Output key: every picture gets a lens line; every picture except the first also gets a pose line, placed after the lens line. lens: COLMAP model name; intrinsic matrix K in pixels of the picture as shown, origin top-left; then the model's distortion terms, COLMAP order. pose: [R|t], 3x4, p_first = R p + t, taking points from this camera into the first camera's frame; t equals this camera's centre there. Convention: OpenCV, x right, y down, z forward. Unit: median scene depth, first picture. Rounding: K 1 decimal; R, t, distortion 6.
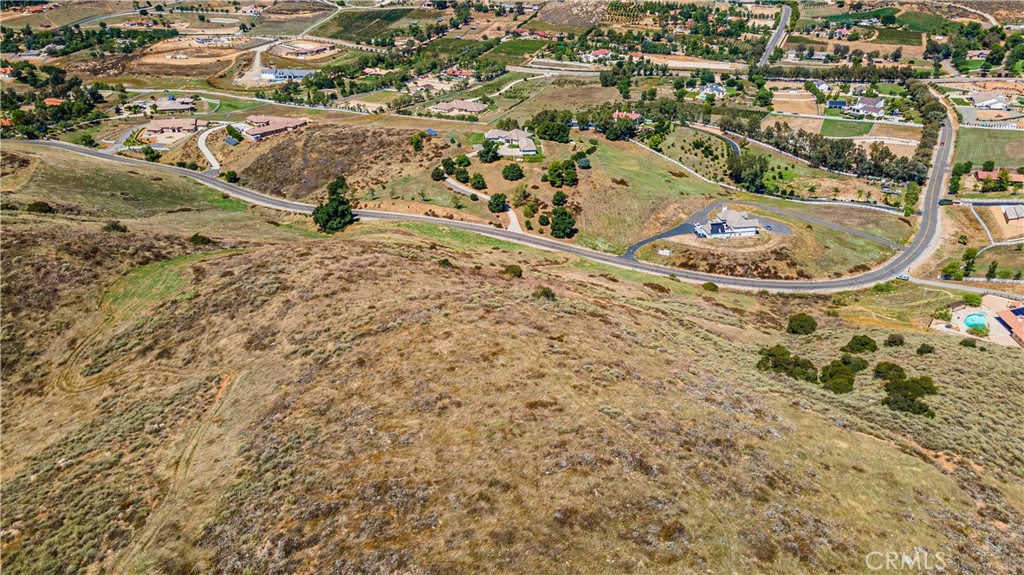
lens RADIAL K [[744.1, 0, 512.0], [0, 744.1, 287.5], [0, 0, 1]] dist [0.016310, 0.083207]
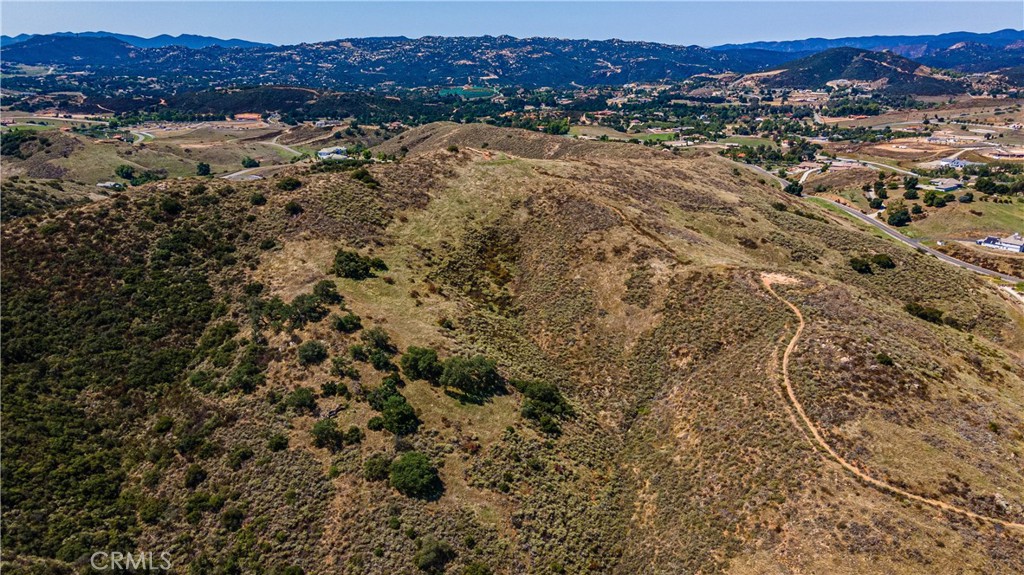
lens RADIAL K [[744.1, 0, 512.0], [0, 744.1, 287.5], [0, 0, 1]] dist [0.016310, 0.083207]
pose [[0.469104, 0.277459, -0.838426, 0.459980], [-0.406865, 0.910513, 0.073672, 0.116185], [0.783838, 0.306566, 0.540014, -0.220485]]
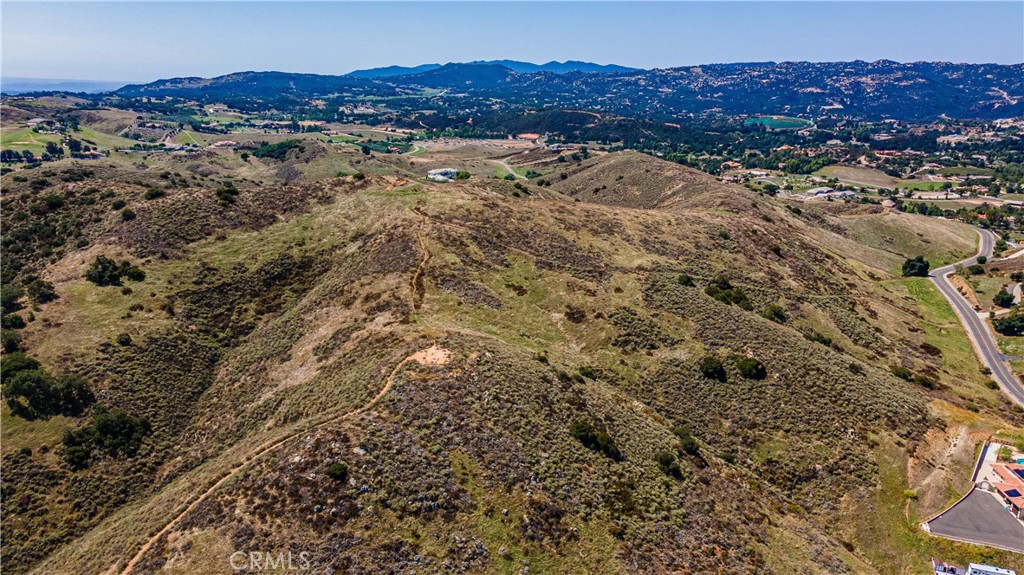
lens RADIAL K [[744.1, 0, 512.0], [0, 744.1, 287.5], [0, 0, 1]] dist [0.016310, 0.083207]
pose [[0.002022, 0.288060, -0.957610, 0.497914], [-0.471985, 0.844512, 0.253042, -0.026773], [0.881604, 0.451466, 0.137668, 0.043758]]
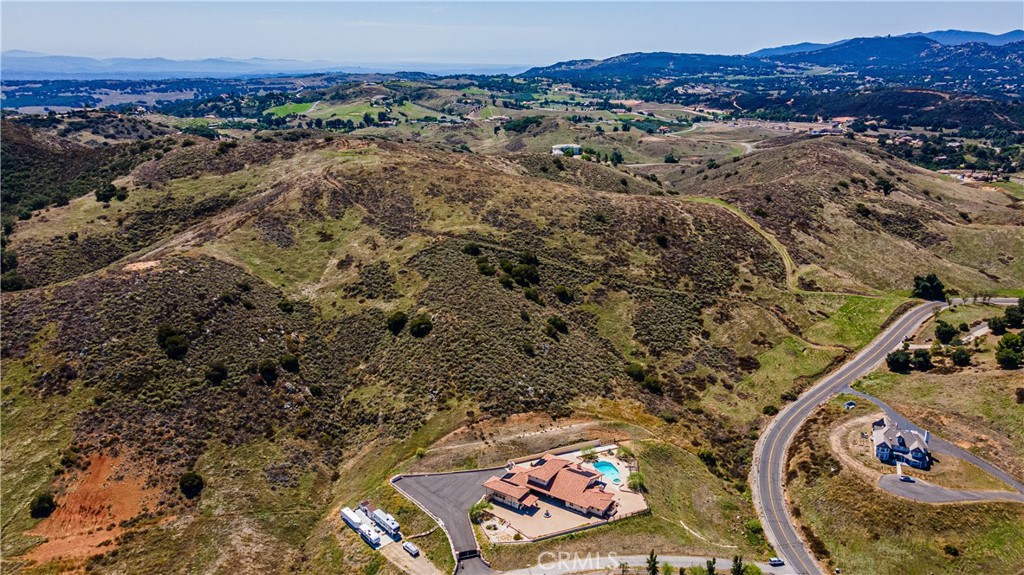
lens RADIAL K [[744.1, 0, 512.0], [0, 744.1, 287.5], [0, 0, 1]] dist [0.016310, 0.083207]
pose [[-0.504442, 0.273417, -0.819013, 0.453072], [-0.392548, 0.772226, 0.499574, -0.182279], [0.769055, 0.573507, -0.282213, 0.341258]]
